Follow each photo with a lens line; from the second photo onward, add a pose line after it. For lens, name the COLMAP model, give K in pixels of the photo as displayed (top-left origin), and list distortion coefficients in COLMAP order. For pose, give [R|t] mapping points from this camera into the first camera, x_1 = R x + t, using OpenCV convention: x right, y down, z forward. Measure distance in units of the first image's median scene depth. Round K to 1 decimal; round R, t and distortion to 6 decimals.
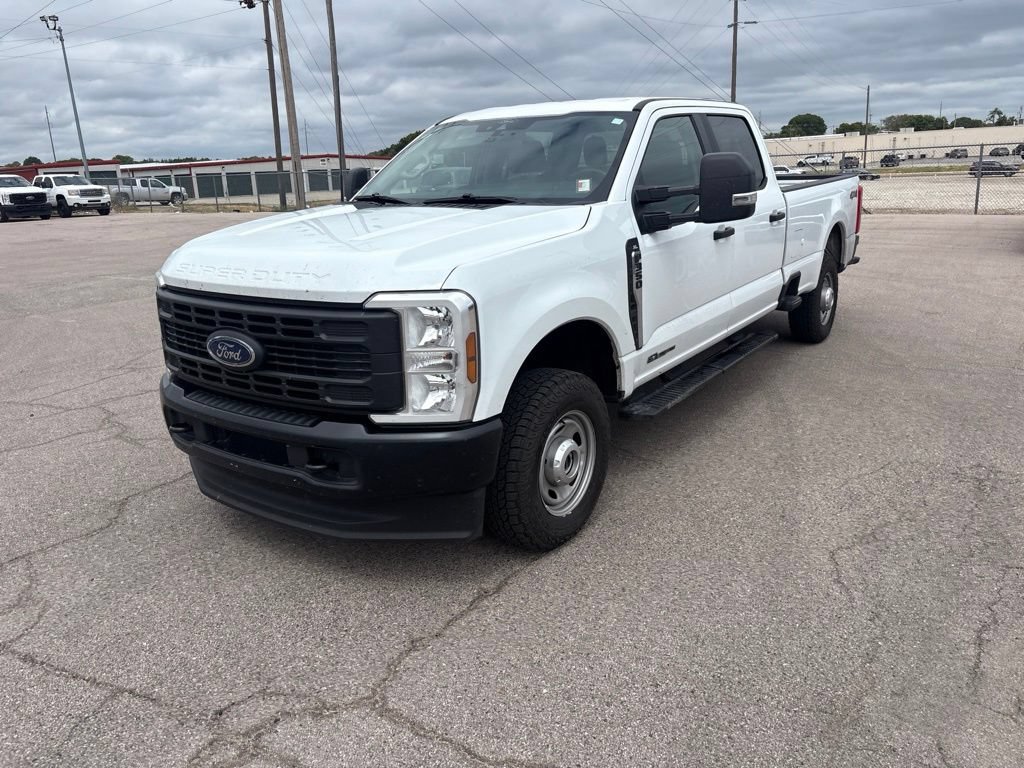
lens RADIAL K [[773.5, 0, 511.2], [0, 773.5, 375.3], [0, 0, 1]] dist [0.050200, -0.052811]
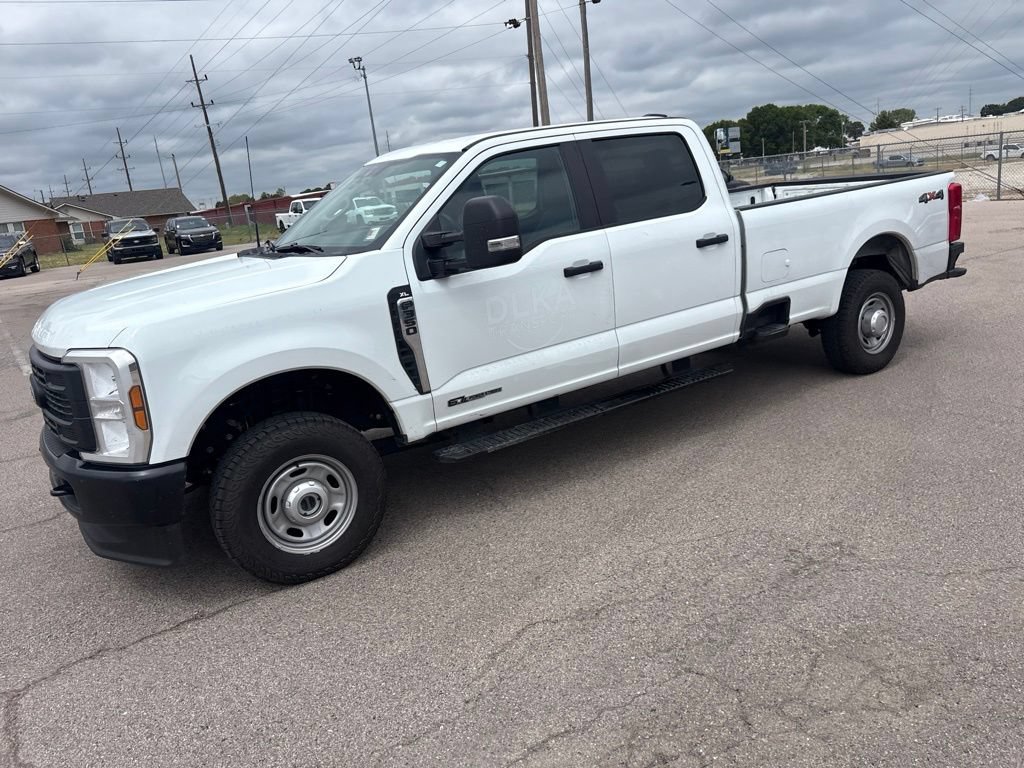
lens RADIAL K [[773.5, 0, 509.1], [0, 773.5, 379.6], [0, 0, 1]] dist [0.050200, -0.052811]
pose [[0.928505, 0.030512, -0.370064, 0.700902], [-0.026772, 0.999525, 0.015240, -0.077469], [0.370353, -0.004243, 0.928881, 0.118840]]
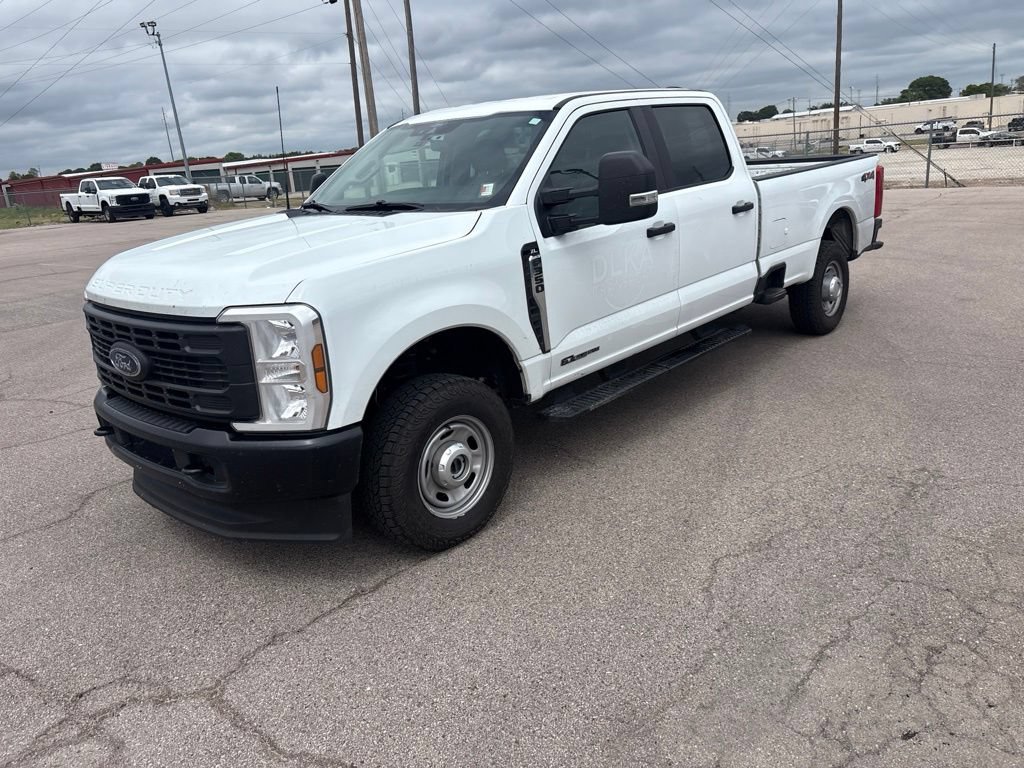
lens RADIAL K [[773.5, 0, 511.5], [0, 773.5, 389.0], [0, 0, 1]] dist [0.050200, -0.052811]
pose [[0.992106, -0.003036, -0.125363, 0.269190], [0.007665, 0.999306, 0.036462, -0.025558], [0.125165, -0.037135, 0.991441, -0.000459]]
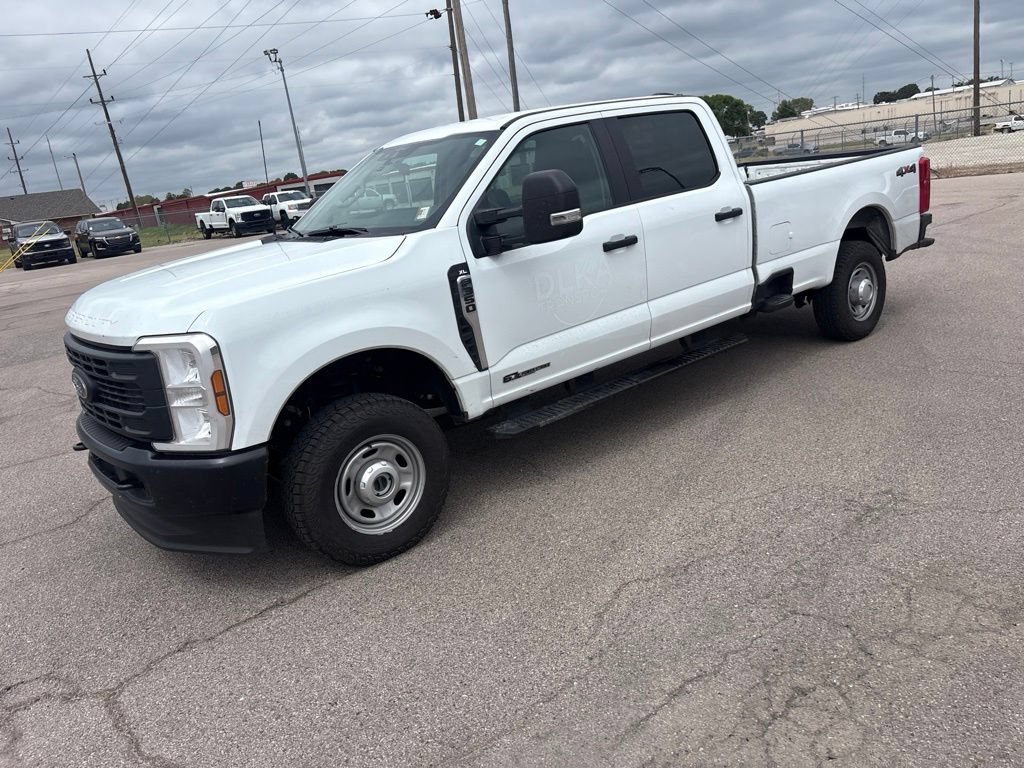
lens RADIAL K [[773.5, 0, 508.5], [0, 773.5, 382.3], [0, 0, 1]] dist [0.050200, -0.052811]
pose [[0.959981, -0.009774, -0.279894, 0.527925], [0.017719, 0.999508, 0.025871, -0.048362], [0.279504, -0.029795, 0.959682, 0.040444]]
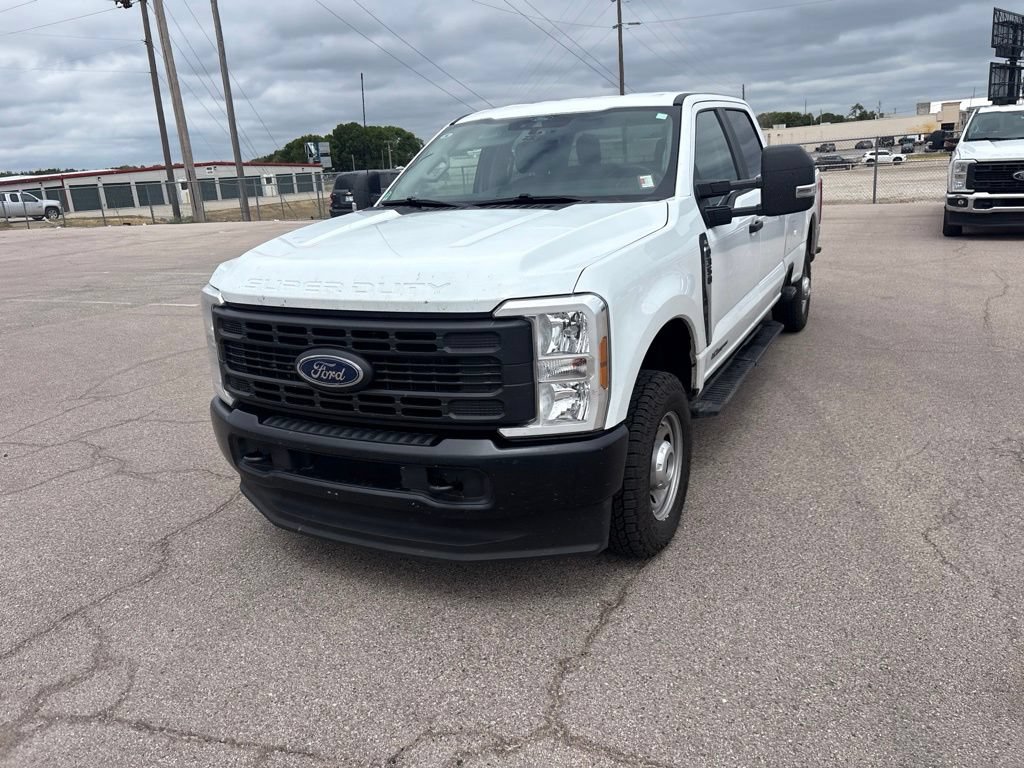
lens RADIAL K [[773.5, 0, 508.9], [0, 773.5, 387.0], [0, 0, 1]] dist [0.050200, -0.052811]
pose [[0.990676, -0.059690, 0.122468, -0.234166], [0.058313, 0.998189, 0.014796, -0.011679], [-0.123129, -0.007517, 0.992362, 0.050024]]
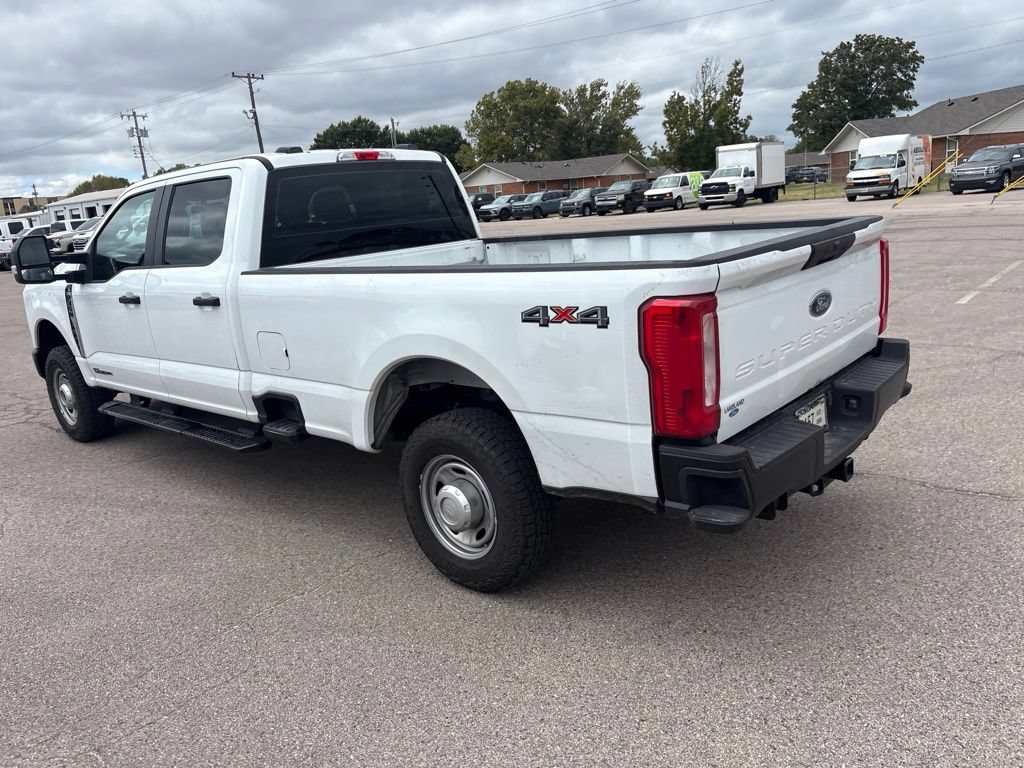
lens RADIAL K [[773.5, 0, 508.1], [0, 773.5, 370.6], [0, 0, 1]] dist [0.050200, -0.052811]
pose [[-0.117547, 0.266040, -0.956768, 1.688420], [-0.173072, 0.943215, 0.283535, -0.644409], [0.977869, 0.198919, -0.064828, 2.100298]]
